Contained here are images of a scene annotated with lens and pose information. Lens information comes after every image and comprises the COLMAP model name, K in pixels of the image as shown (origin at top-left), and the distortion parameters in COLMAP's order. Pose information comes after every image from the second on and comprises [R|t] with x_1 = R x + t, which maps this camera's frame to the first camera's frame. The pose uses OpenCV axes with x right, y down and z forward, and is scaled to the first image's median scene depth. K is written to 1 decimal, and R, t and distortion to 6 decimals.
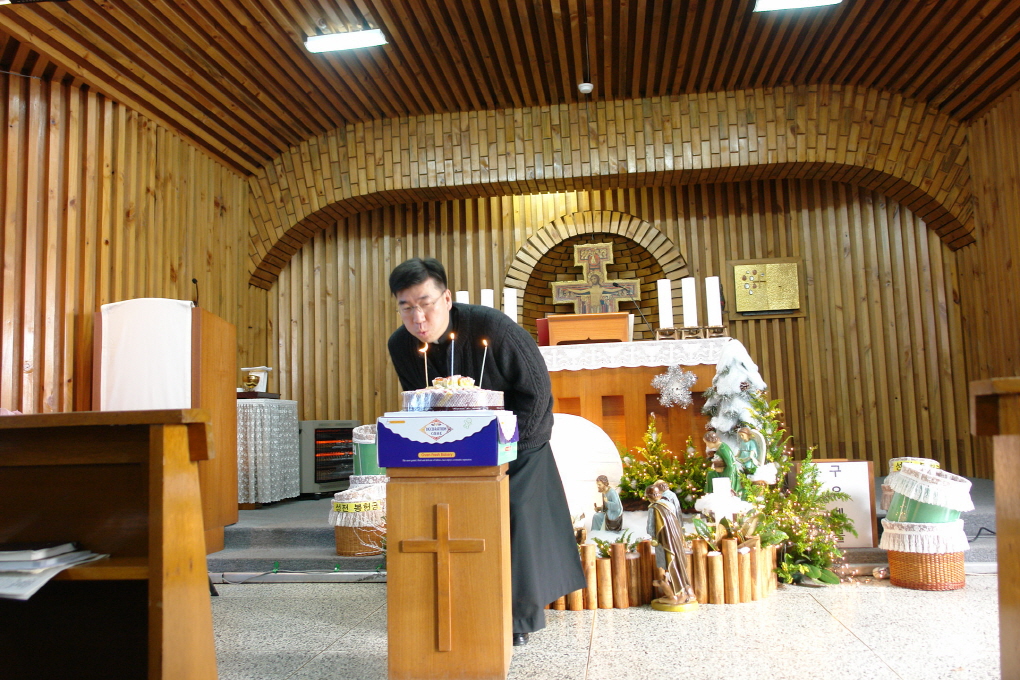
lens RADIAL K [[837.1, 0, 510.0], [0, 837.1, 340.0], [0, 0, 1]] dist [-0.042921, 0.004906]
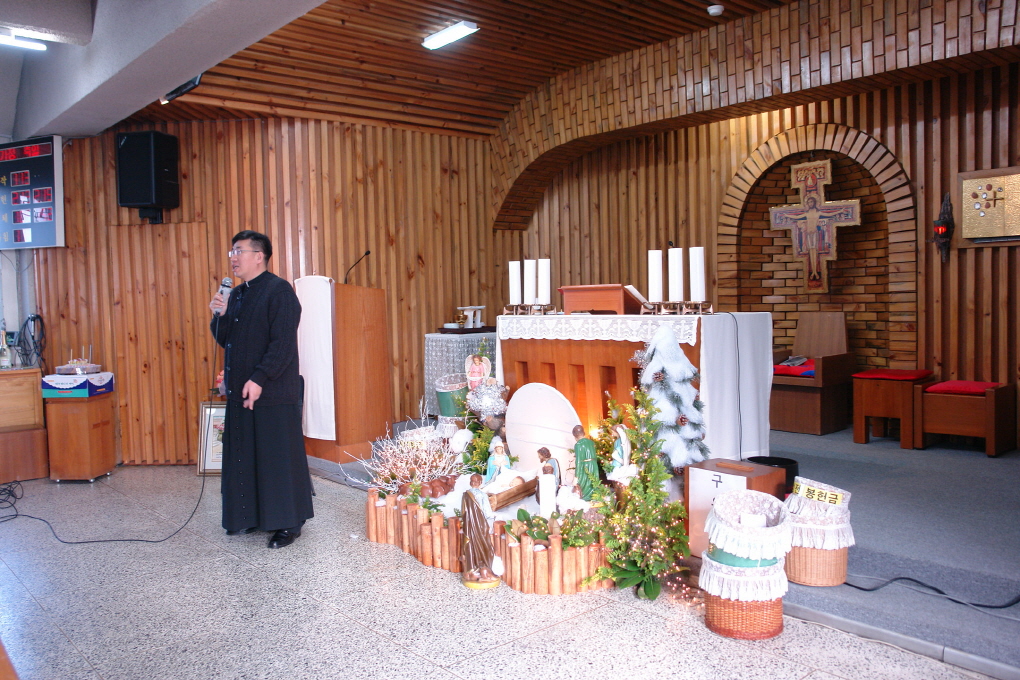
lens RADIAL K [[820.0, 0, 510.0], [0, 820.0, 340.0], [0, 0, 1]] dist [-0.078732, 0.110272]
pose [[0.757302, 0.050044, -0.651144, 0.475582], [0.063141, 0.986778, 0.149275, -0.085302], [0.650005, -0.154160, 0.744129, 0.127310]]
